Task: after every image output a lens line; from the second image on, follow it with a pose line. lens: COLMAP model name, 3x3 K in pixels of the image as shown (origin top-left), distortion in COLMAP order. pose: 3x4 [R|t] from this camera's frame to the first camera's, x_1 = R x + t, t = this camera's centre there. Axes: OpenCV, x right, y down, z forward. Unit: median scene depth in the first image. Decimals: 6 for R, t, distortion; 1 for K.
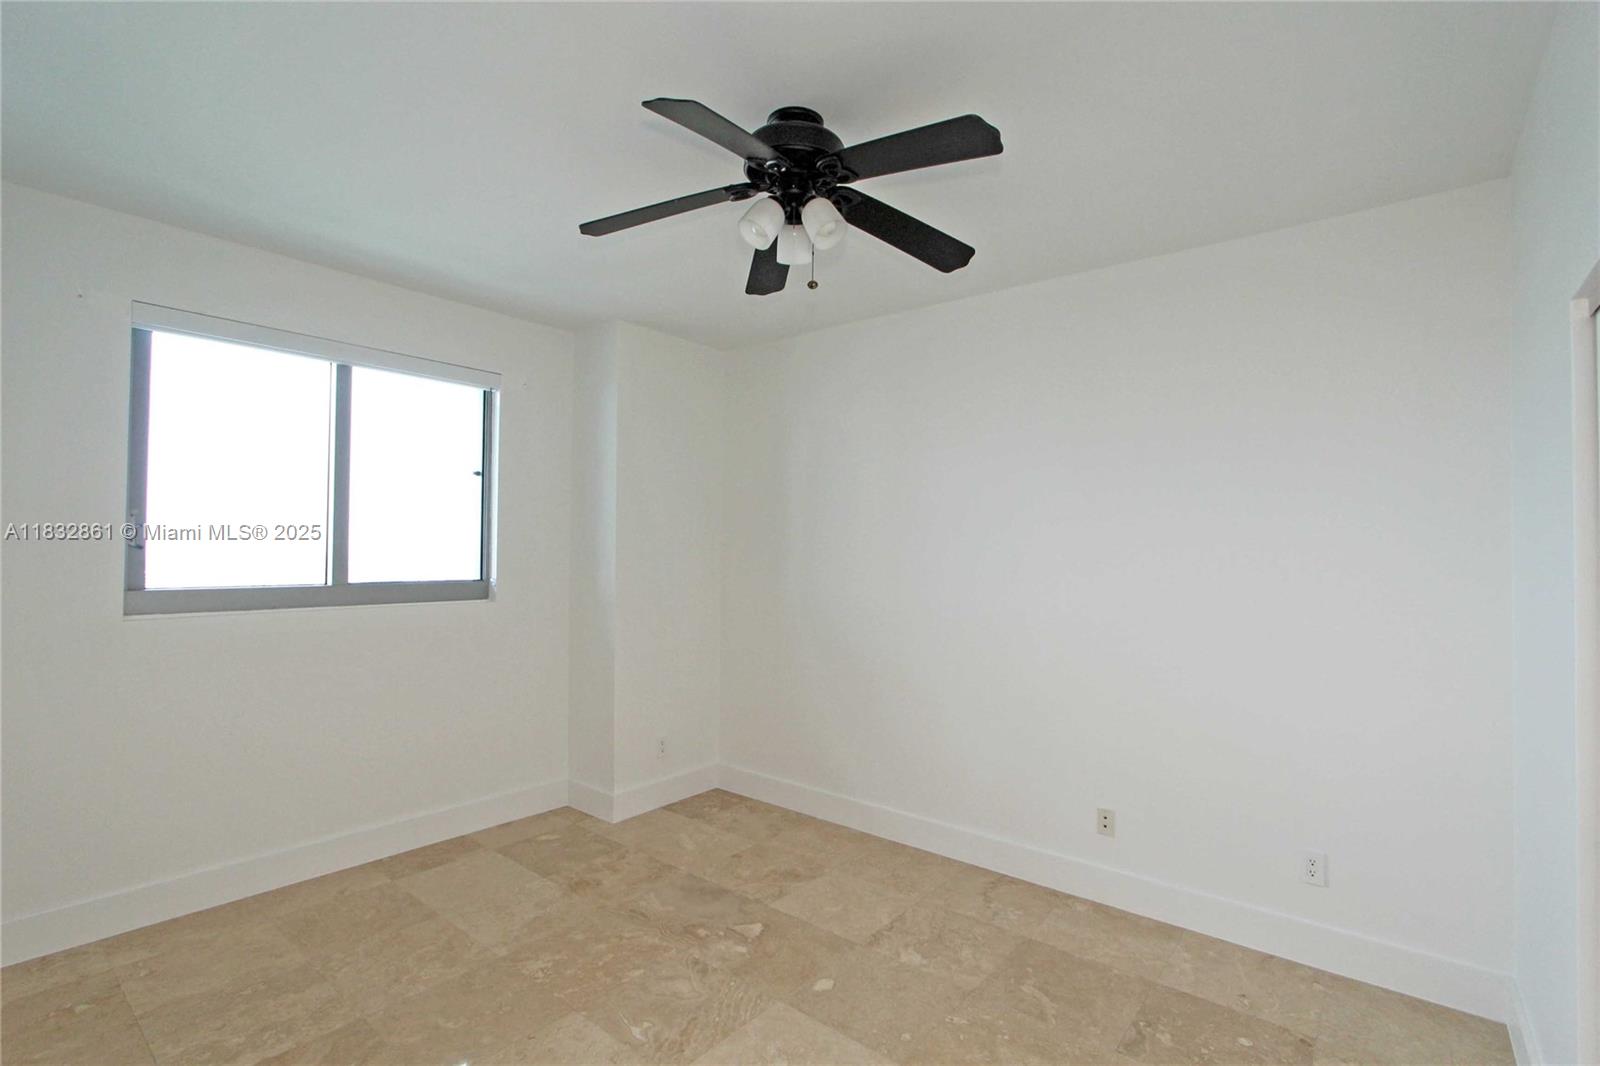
lens RADIAL K [[739.7, 0, 795.4], [0, 739.7, 538.8], [0, 0, 1]] dist [-0.014994, 0.000559]
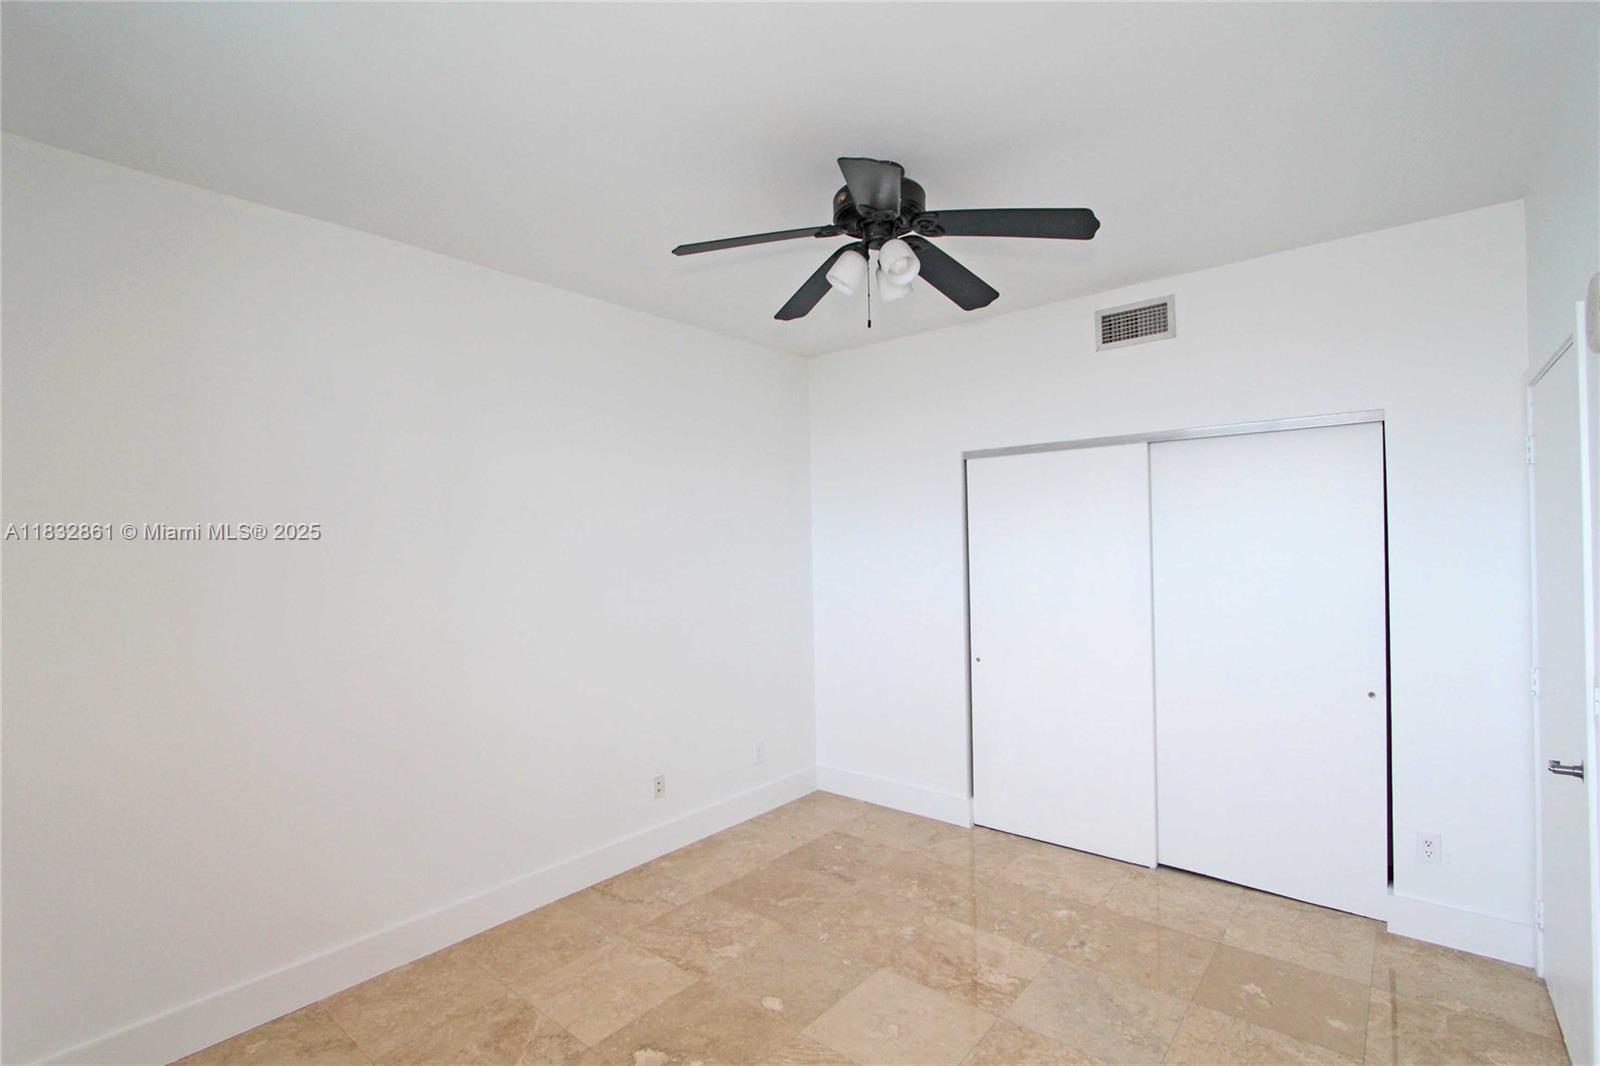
lens RADIAL K [[739.7, 0, 795.4], [0, 739.7, 538.8], [0, 0, 1]] dist [-0.014994, 0.000559]
pose [[0.011583, -0.007568, 0.999904, -0.849466], [0.004838, 0.999960, 0.007512, -0.023259], [-0.999921, 0.004751, 0.011619, 0.857812]]
